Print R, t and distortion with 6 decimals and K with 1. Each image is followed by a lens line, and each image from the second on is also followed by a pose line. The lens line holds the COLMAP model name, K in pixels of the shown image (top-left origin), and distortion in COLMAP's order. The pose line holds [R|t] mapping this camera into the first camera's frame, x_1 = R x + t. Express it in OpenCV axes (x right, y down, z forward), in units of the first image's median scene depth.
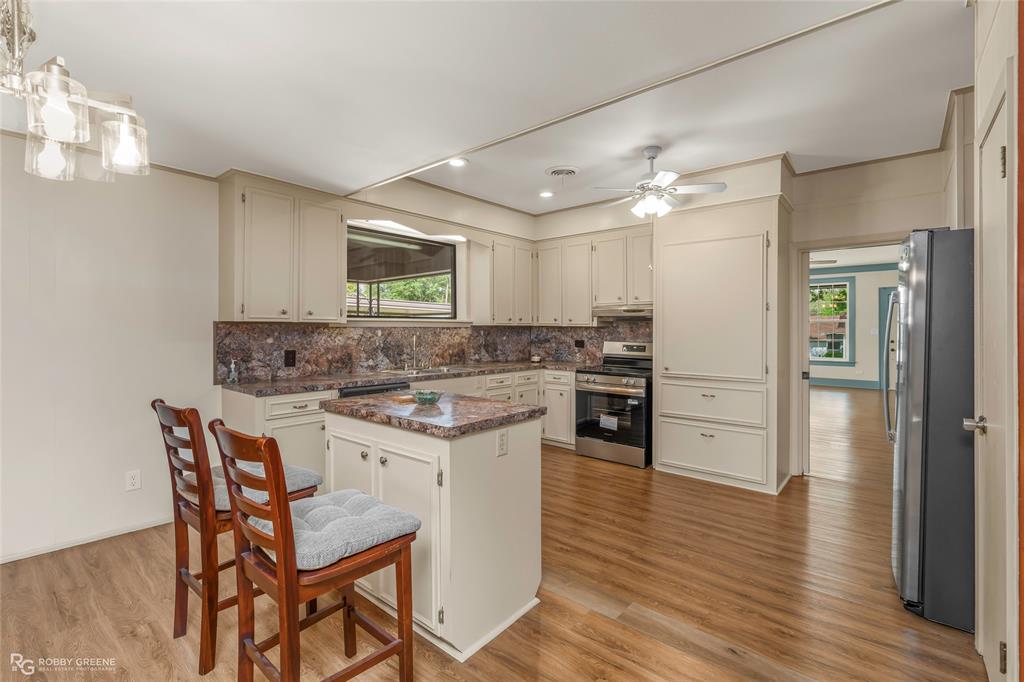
lens RADIAL K [[465.1, 0, 511.3], [0, 465.1, 327.1], [0, 0, 1]] dist [-0.002544, -0.000169]
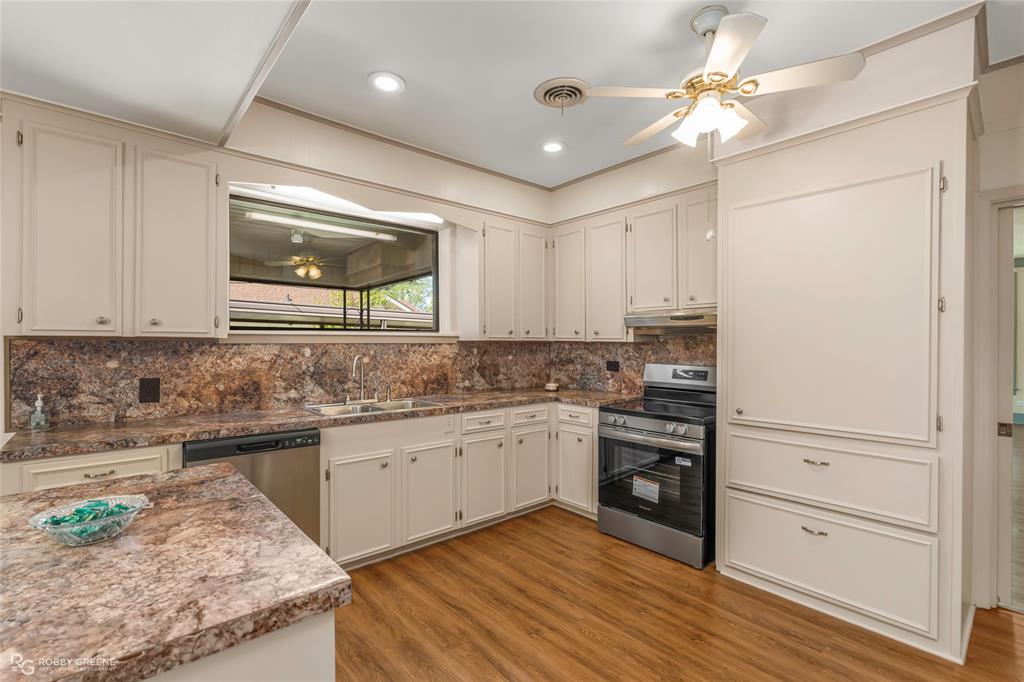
lens RADIAL K [[464.1, 0, 509.5], [0, 464.1, 345.5], [0, 0, 1]] dist [-0.001523, 0.000318]
pose [[0.988826, -0.000364, -0.149072, 0.110927], [0.001501, 0.999971, 0.007513, -0.001846], [0.149065, -0.007653, 0.988798, 0.312345]]
